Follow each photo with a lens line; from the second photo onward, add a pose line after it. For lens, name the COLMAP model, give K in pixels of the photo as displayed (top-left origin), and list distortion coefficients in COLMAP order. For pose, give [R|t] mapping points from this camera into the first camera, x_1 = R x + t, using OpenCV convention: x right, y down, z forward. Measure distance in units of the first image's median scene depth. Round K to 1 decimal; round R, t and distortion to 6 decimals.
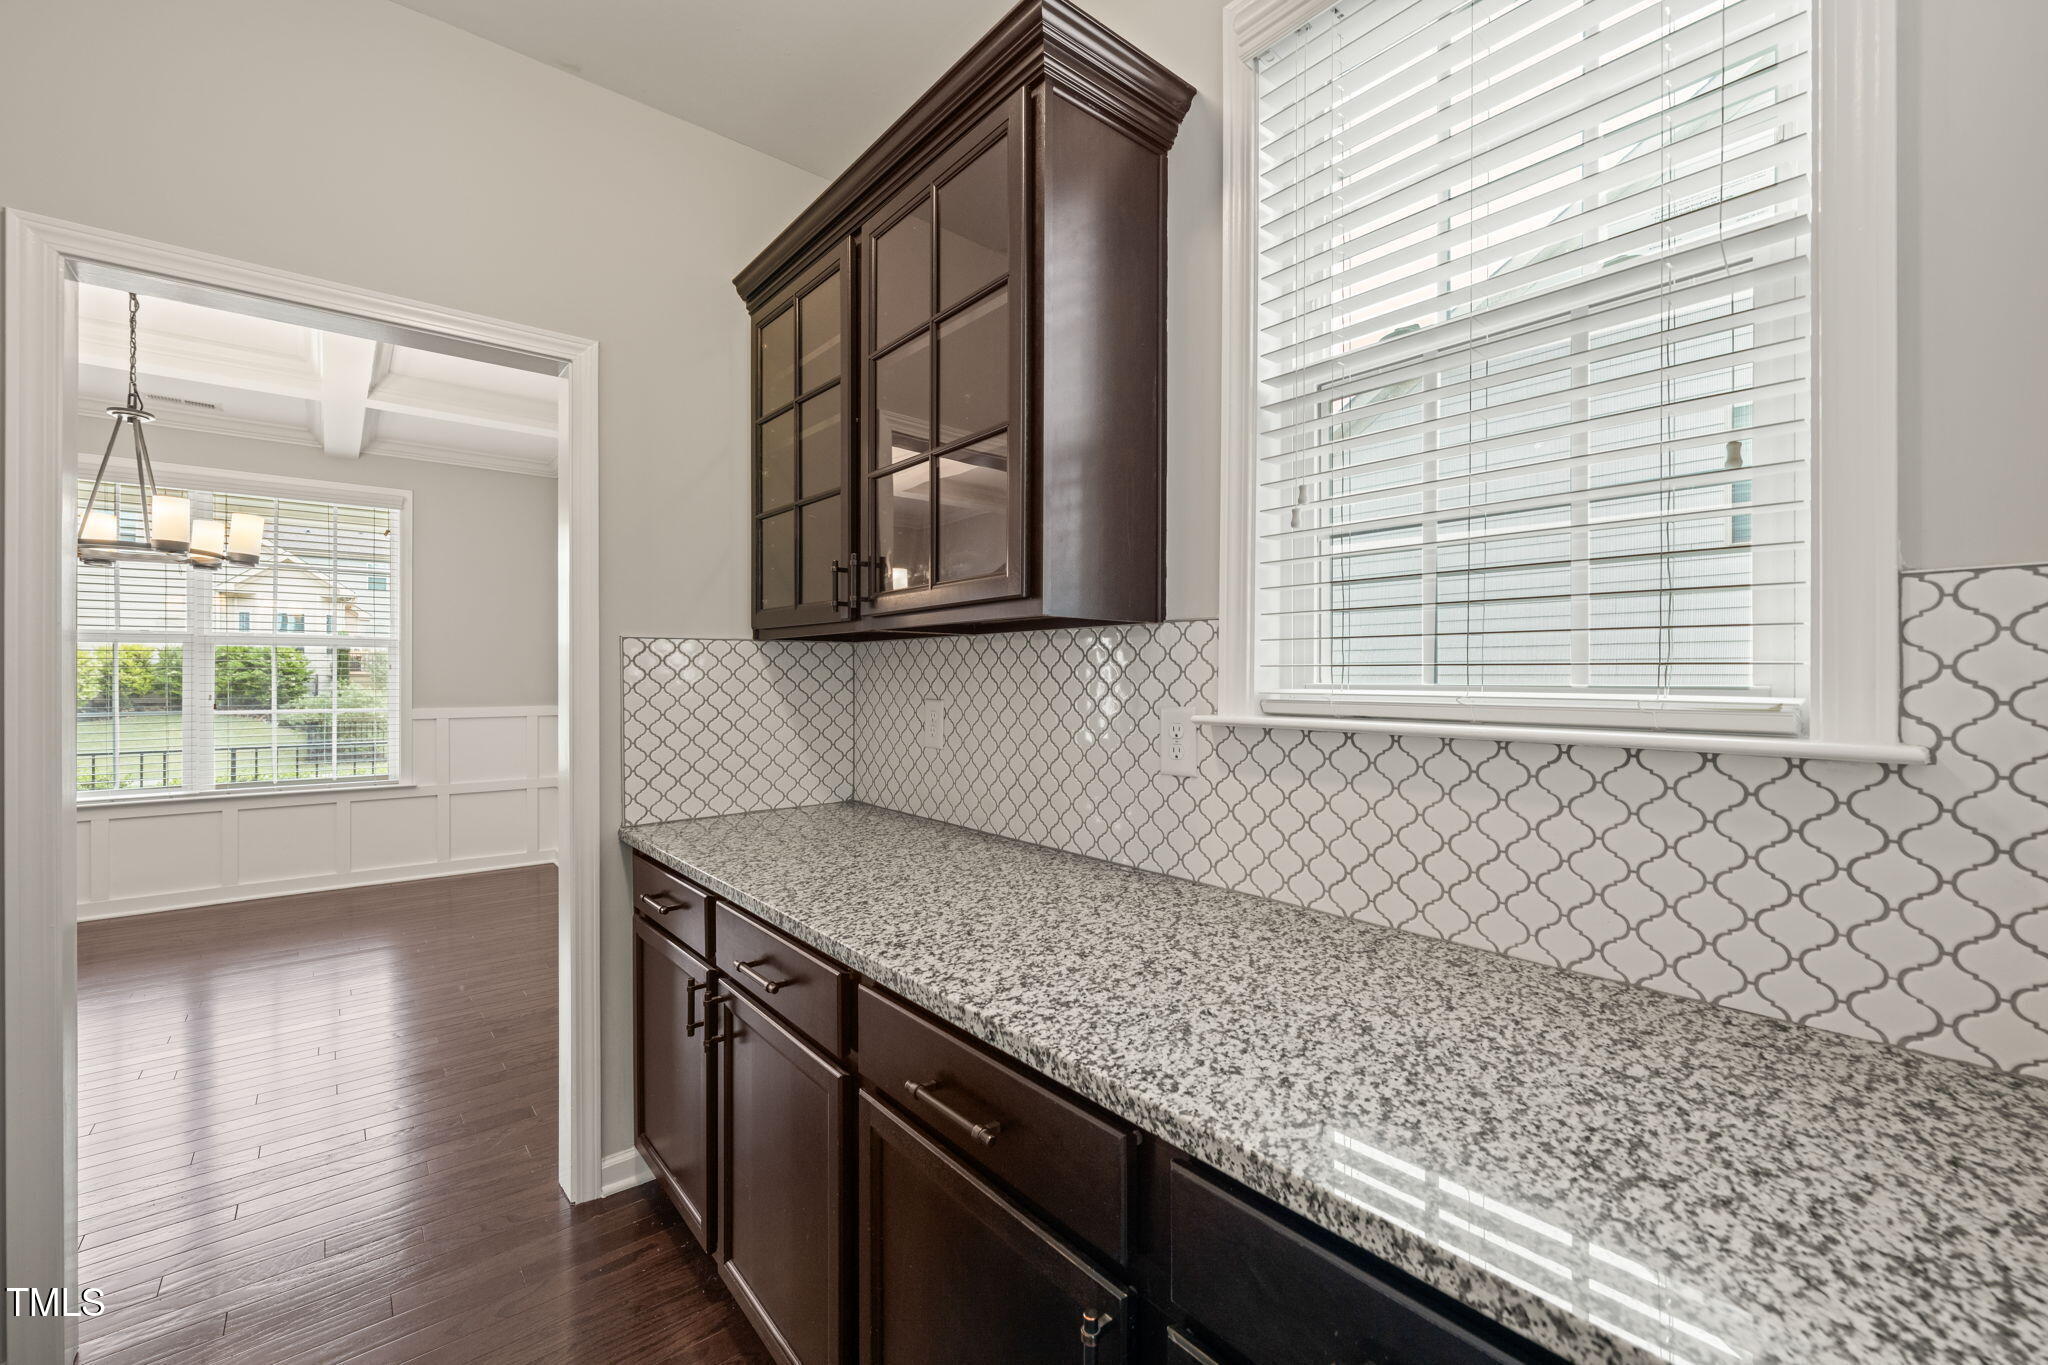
lens RADIAL K [[835.7, 0, 1031.6], [0, 835.7, 673.9], [0, 0, 1]] dist [-0.002464, -0.000409]
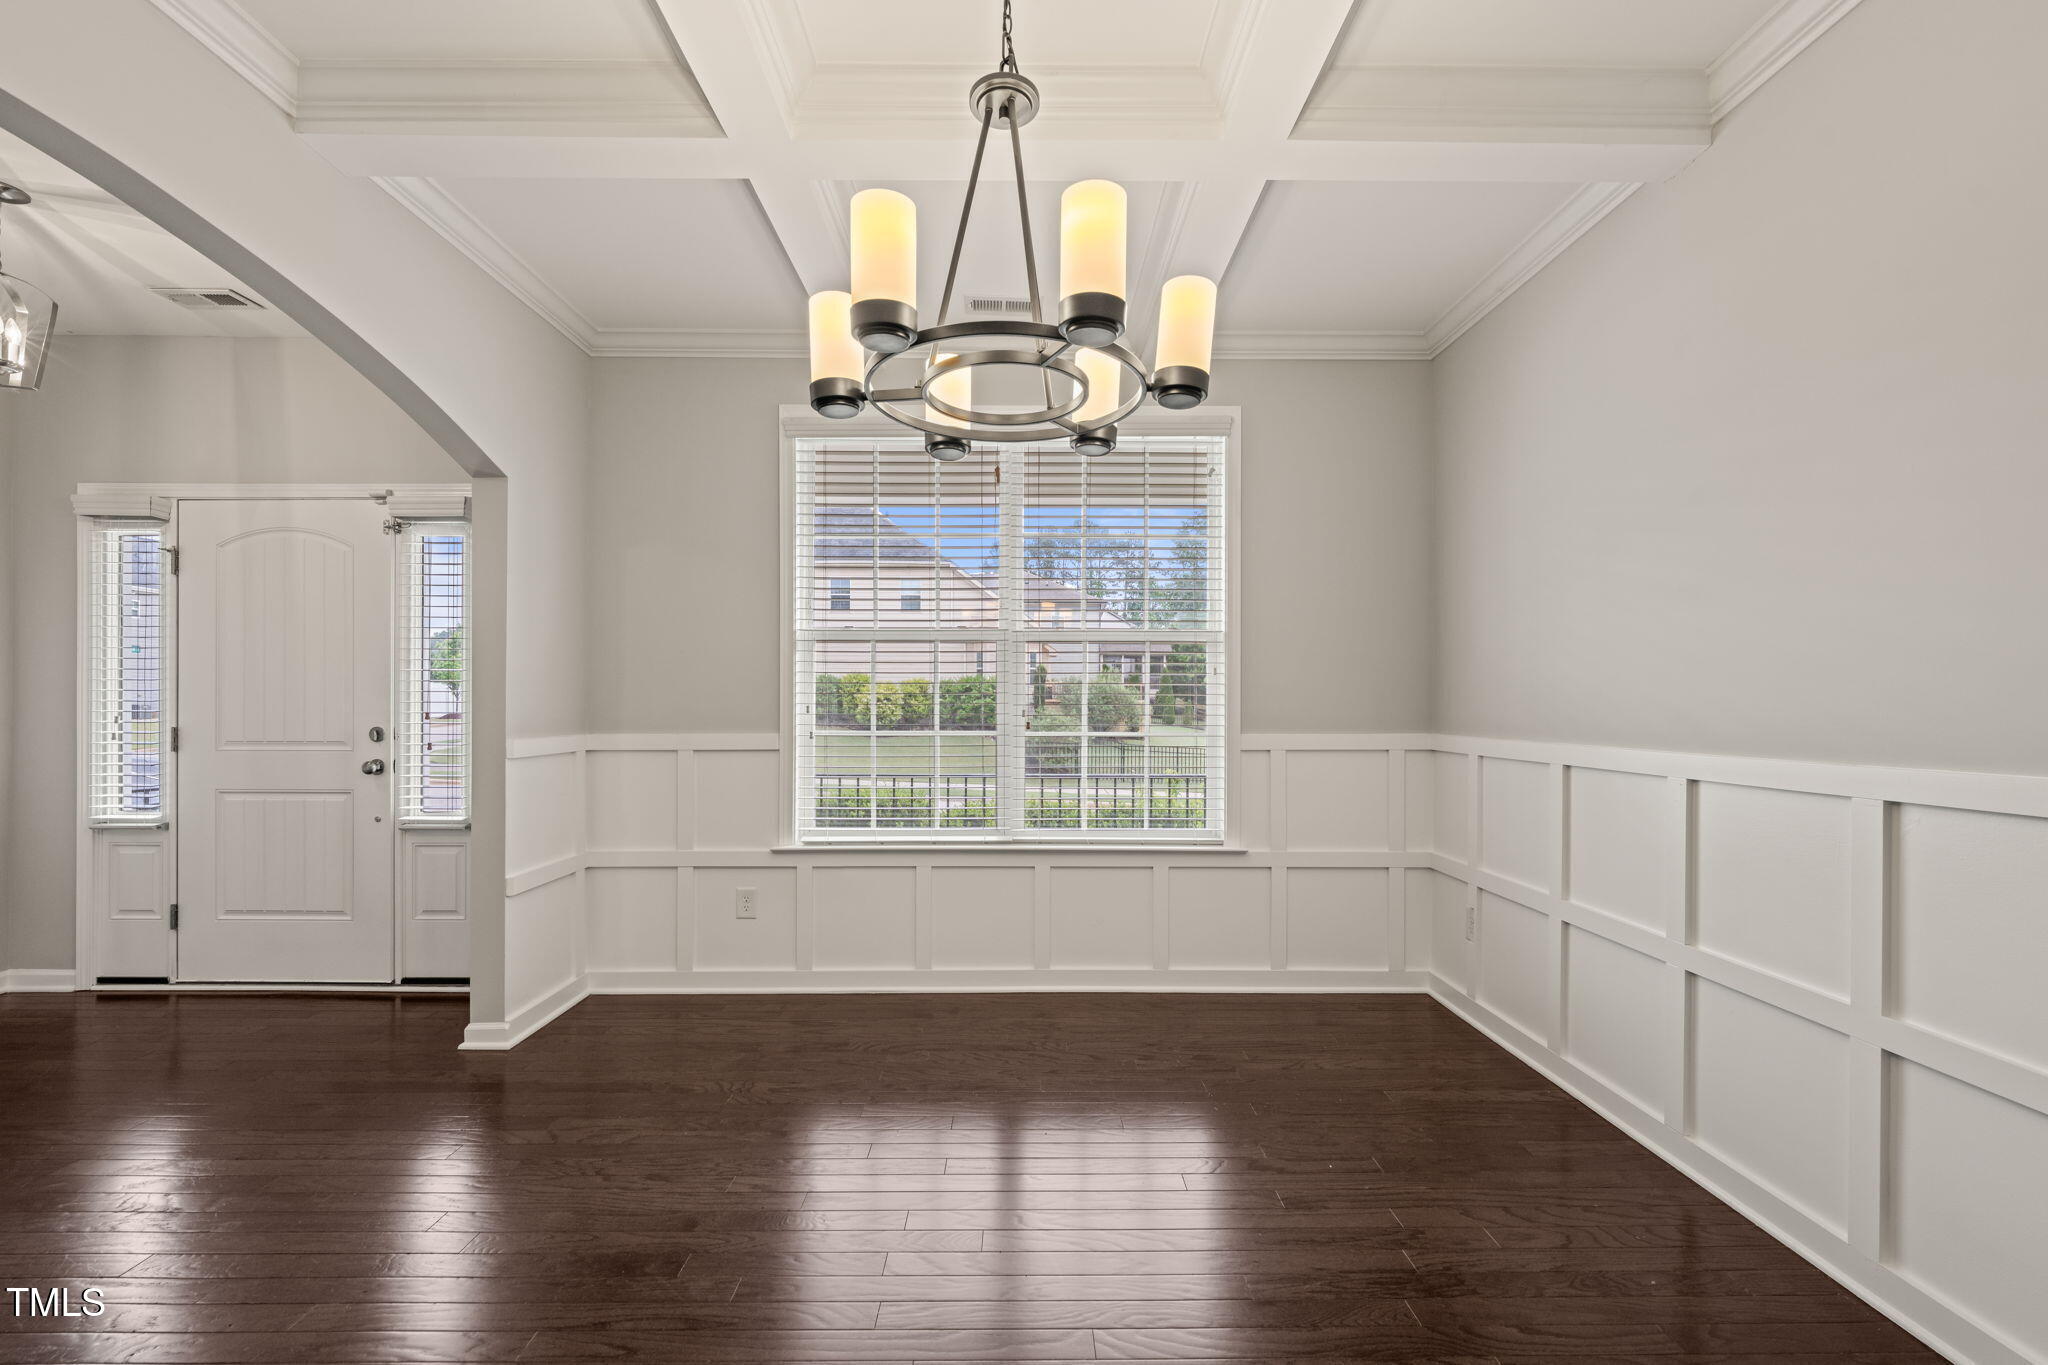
lens RADIAL K [[835.7, 0, 1031.6], [0, 835.7, 673.9], [0, 0, 1]] dist [-0.002464, -0.000409]
pose [[0.773226, -0.020586, -0.633796, -0.487005], [-0.001733, 0.999401, -0.034576, 0.018682], [0.634128, 0.027834, 0.772727, 0.409541]]
